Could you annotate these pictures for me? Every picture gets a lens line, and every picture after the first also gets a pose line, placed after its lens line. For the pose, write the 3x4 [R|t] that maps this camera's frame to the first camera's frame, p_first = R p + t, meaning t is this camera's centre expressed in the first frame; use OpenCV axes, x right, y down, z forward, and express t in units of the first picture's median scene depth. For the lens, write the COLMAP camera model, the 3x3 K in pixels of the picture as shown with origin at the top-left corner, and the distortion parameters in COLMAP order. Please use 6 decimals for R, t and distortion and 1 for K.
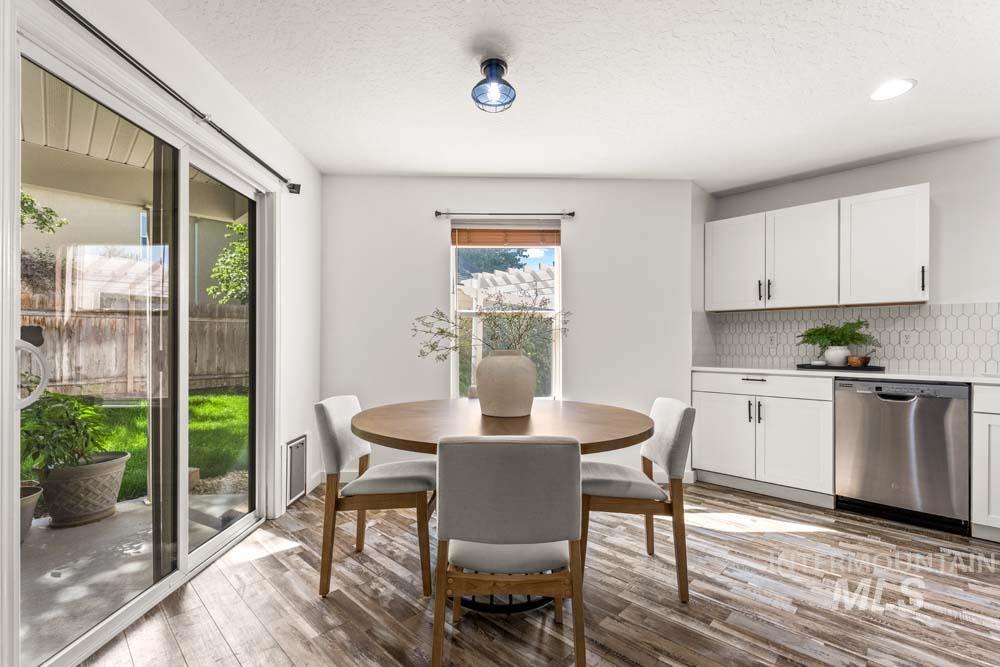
lens RADIAL K [[438.5, 0, 496.9], [0, 438.5, 340.5], [0, 0, 1]] dist [0.000895, -0.000291]
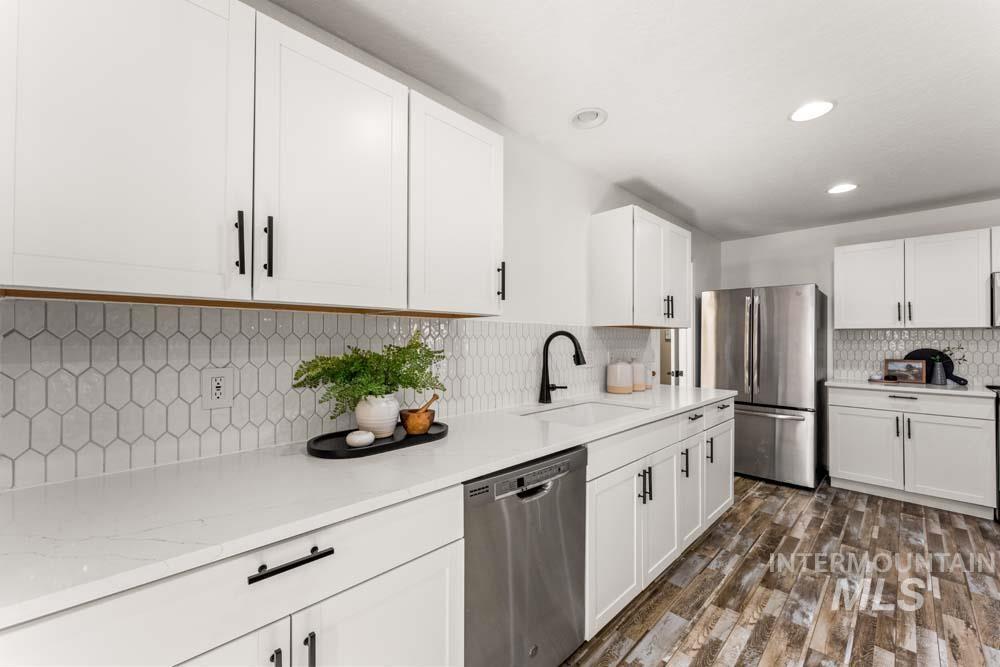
lens RADIAL K [[395.7, 0, 498.0], [0, 395.7, 332.6], [0, 0, 1]] dist [0.000337, 0.000600]
pose [[0.026821, 0.009152, 0.999598, 0.353285], [-0.012040, 0.999889, -0.008831, -0.054710], [-0.999568, -0.011798, 0.026928, 0.892831]]
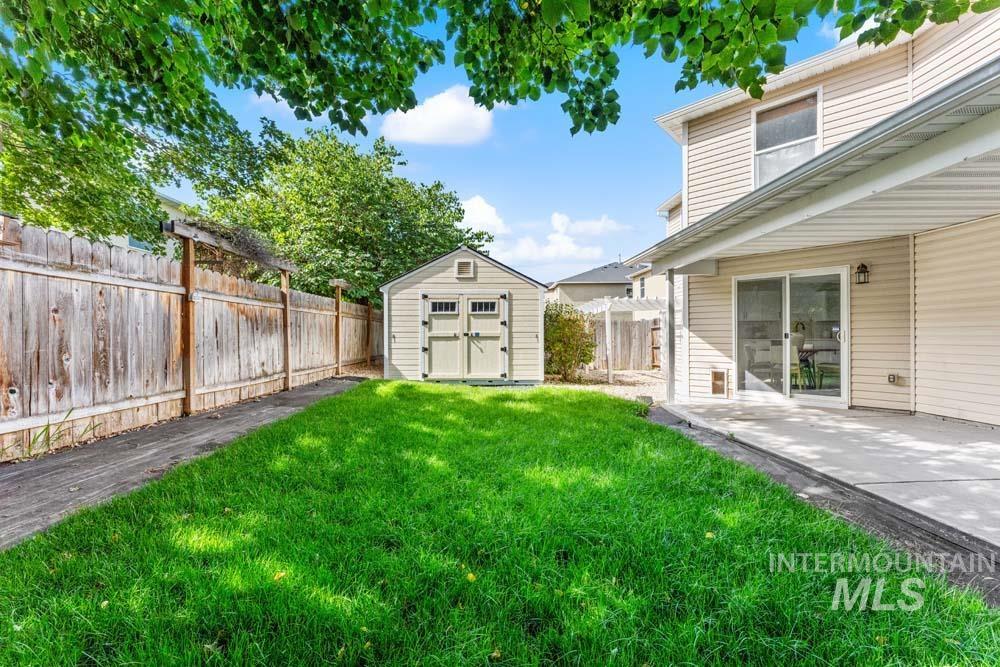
lens RADIAL K [[399.7, 0, 494.7], [0, 399.7, 335.8], [0, 0, 1]] dist [0.000089, 0.000137]
pose [[0.710641, -0.005338, 0.703535, -3.060637], [0.000061, 0.999972, 0.007526, -0.000163], [-0.703555, -0.005306, 0.710621, 0.236179]]
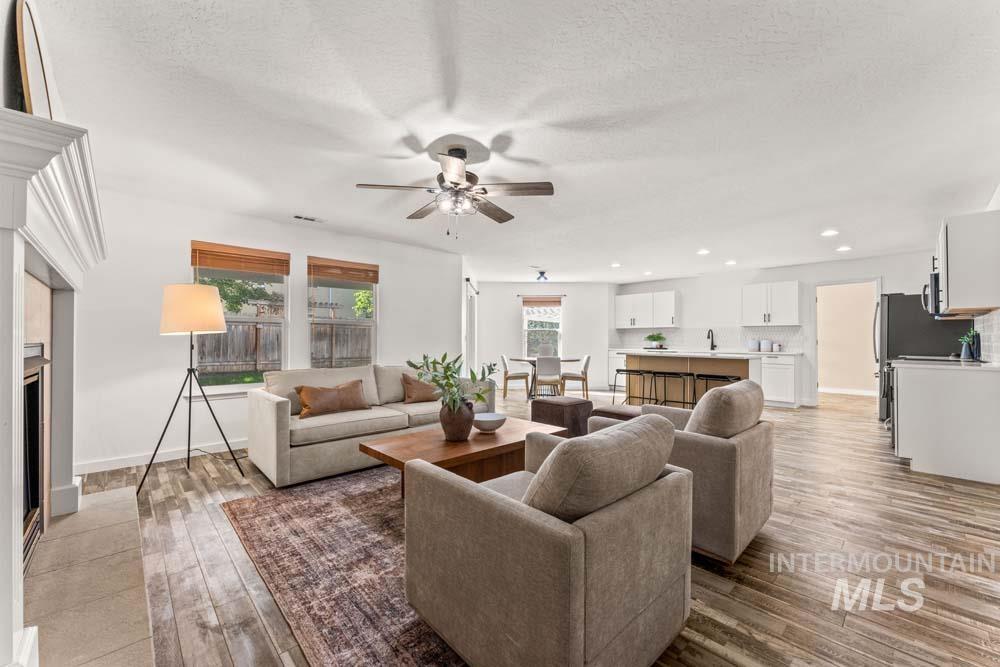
lens RADIAL K [[397.1, 0, 498.4], [0, 397.1, 336.8], [0, 0, 1]] dist [0.002815, 0.000076]
pose [[0.999061, -0.003379, -0.043183, -0.170544], [0.003436, 0.999993, 0.001256, -0.025534], [0.043178, -0.001403, 0.999066, -1.795057]]
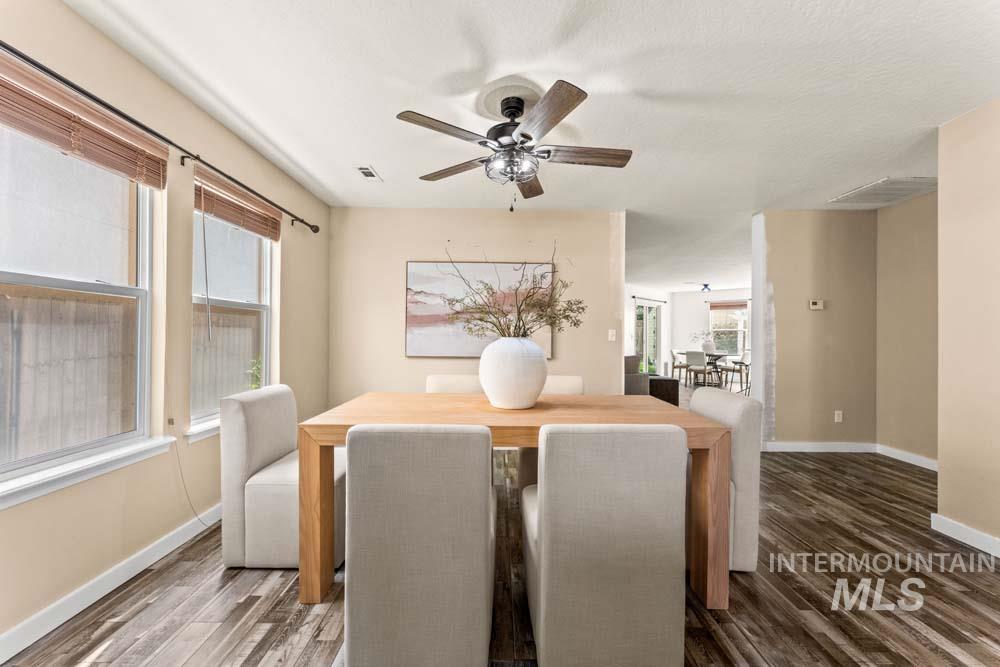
lens RADIAL K [[395.7, 0, 498.0], [0, 395.7, 332.6], [0, 0, 1]] dist [0.000337, 0.000600]
pose [[0.696369, -0.003016, -0.717677, 1.086331], [0.000107, 0.999992, -0.004099, -0.036787], [0.717683, 0.002778, 0.696364, -2.650569]]
